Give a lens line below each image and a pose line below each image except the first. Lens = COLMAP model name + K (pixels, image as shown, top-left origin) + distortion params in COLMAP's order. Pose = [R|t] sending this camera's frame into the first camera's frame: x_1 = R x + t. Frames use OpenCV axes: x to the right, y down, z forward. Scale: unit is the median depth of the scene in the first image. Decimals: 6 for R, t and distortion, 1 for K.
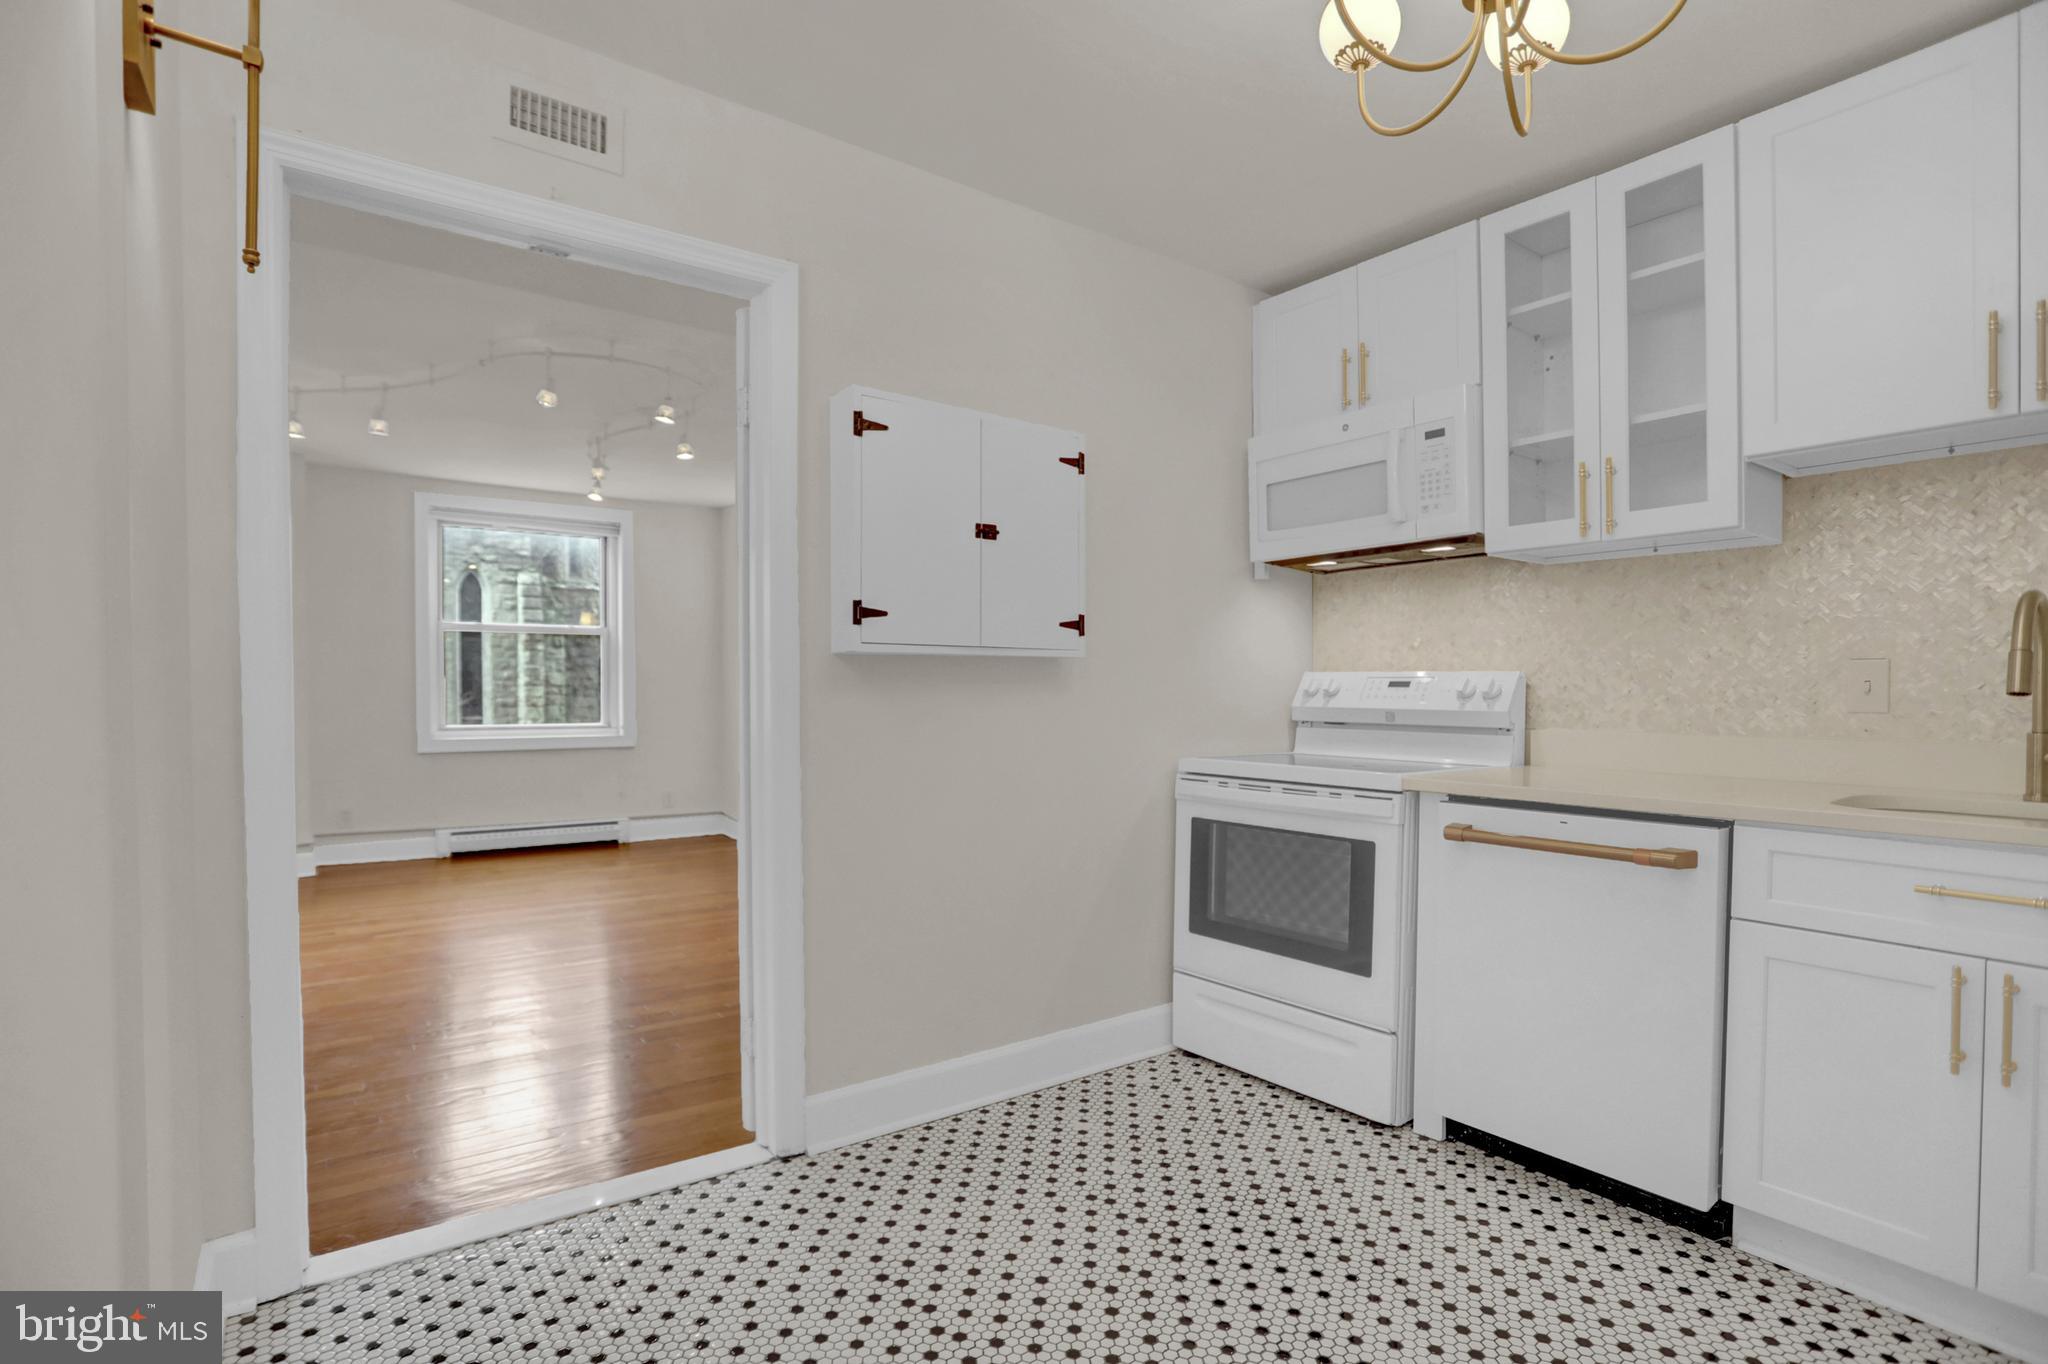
lens RADIAL K [[1019.5, 0, 1014.1], [0, 1019.5, 707.4], [0, 0, 1]] dist [-0.069385, 0.036110]
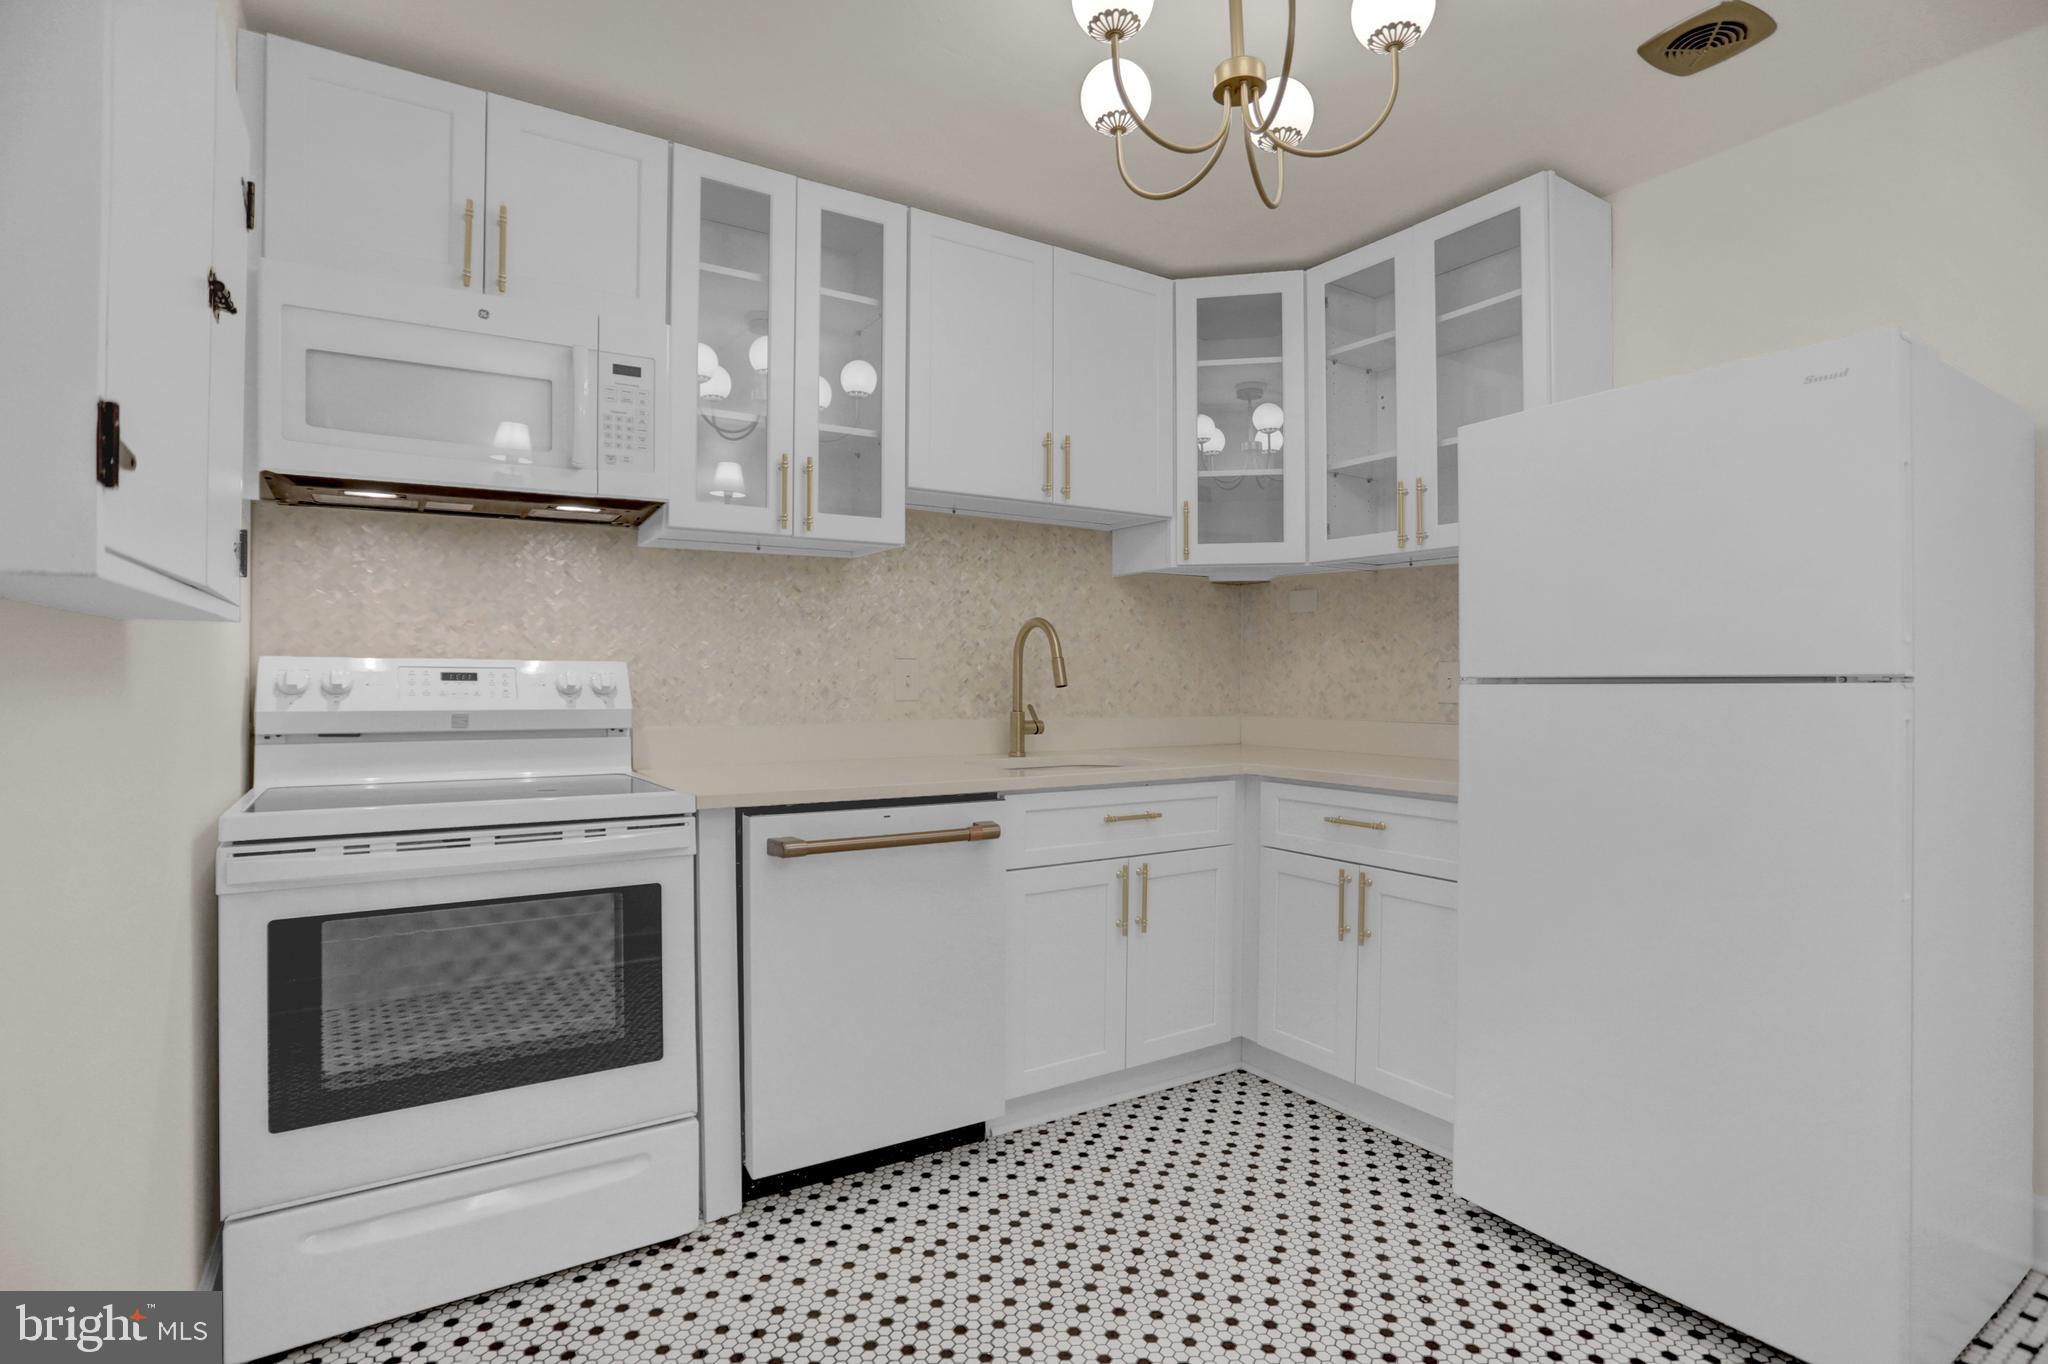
lens RADIAL K [[1013.9, 0, 1027.3], [0, 1013.9, 677.2], [0, 0, 1]] dist [-0.081514, 0.047186]
pose [[0.054397, -0.002234, 0.998517, -0.391503], [0.015768, 0.999875, 0.001378, -0.021117], [-0.998395, 0.015669, 0.054426, 0.674300]]
